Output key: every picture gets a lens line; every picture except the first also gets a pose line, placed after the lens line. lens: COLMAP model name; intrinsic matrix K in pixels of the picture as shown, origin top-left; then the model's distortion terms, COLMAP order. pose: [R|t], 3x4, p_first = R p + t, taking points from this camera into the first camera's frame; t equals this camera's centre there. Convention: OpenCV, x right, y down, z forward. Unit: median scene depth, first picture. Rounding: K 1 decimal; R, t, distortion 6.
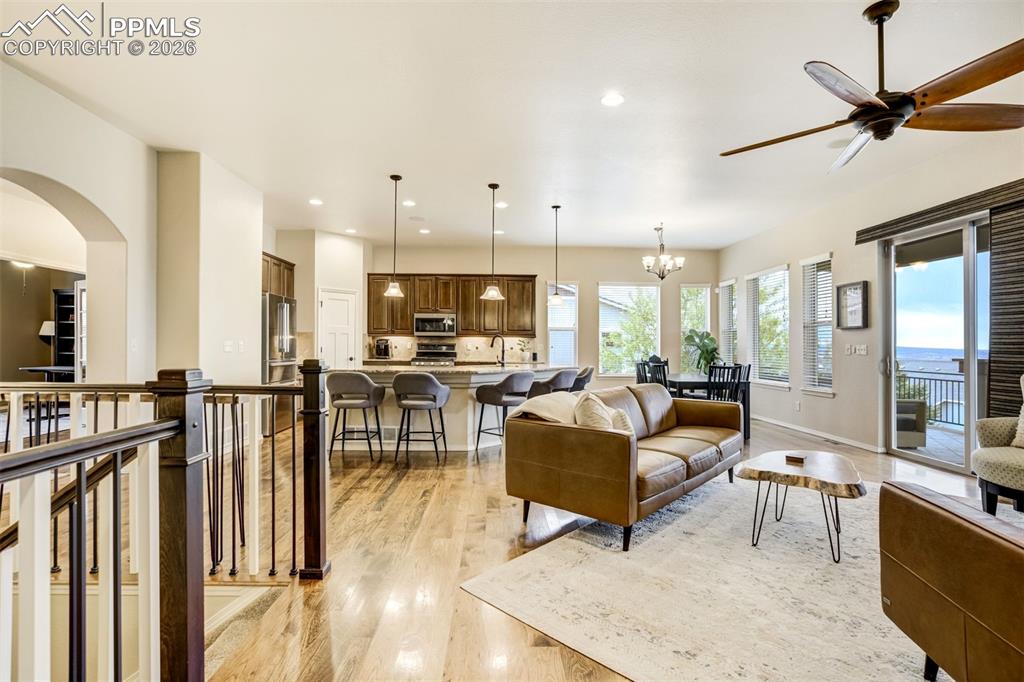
lens RADIAL K [[469.1, 0, 500.1], [0, 469.1, 331.8], [0, 0, 1]] dist [-0.051934, 0.014751]
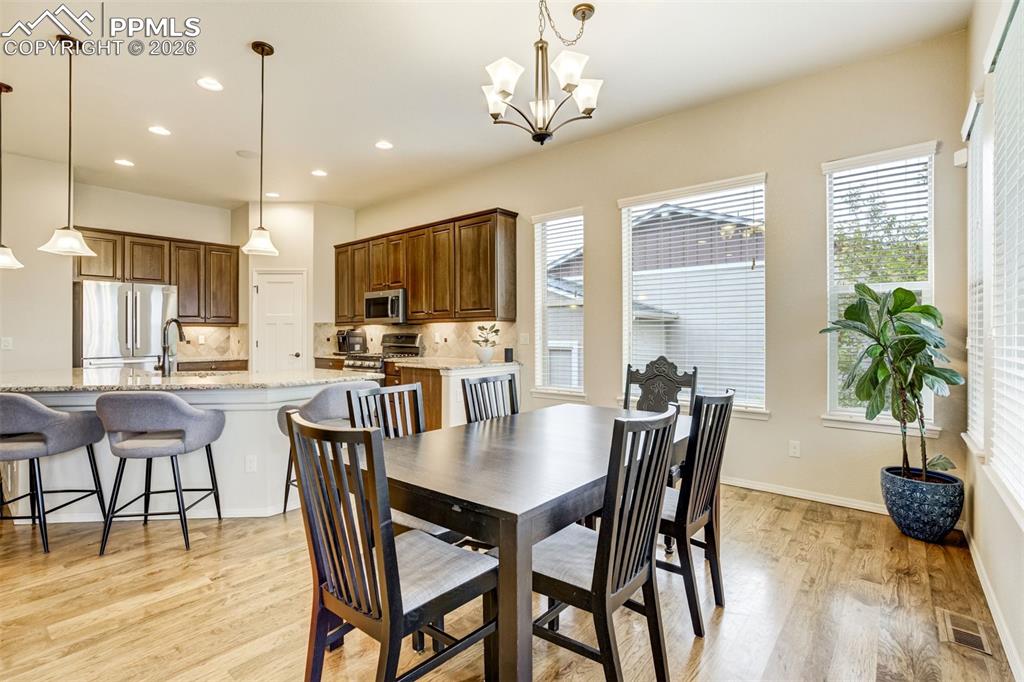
lens RADIAL K [[477.1, 0, 527.3], [0, 477.1, 339.5], [0, 0, 1]] dist [-0.049758, 0.017092]
pose [[0.784054, -0.007622, -0.620646, 0.459234], [0.030808, 0.999170, 0.026649, 0.020227], [0.619928, -0.040016, 0.783638, 0.577553]]
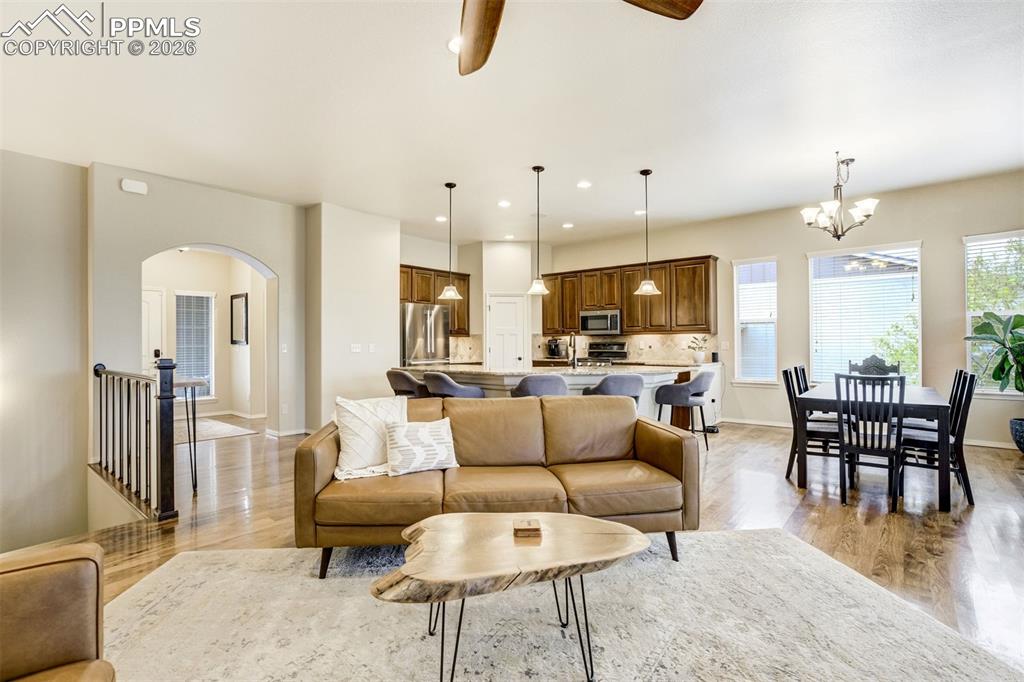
lens RADIAL K [[477.1, 0, 527.3], [0, 477.1, 339.5], [0, 0, 1]] dist [-0.049758, 0.017092]
pose [[0.770229, -0.019852, -0.637458, 0.352424], [0.031031, 0.999498, 0.006368, 0.007916], [0.637012, -0.024686, 0.770459, 0.175395]]
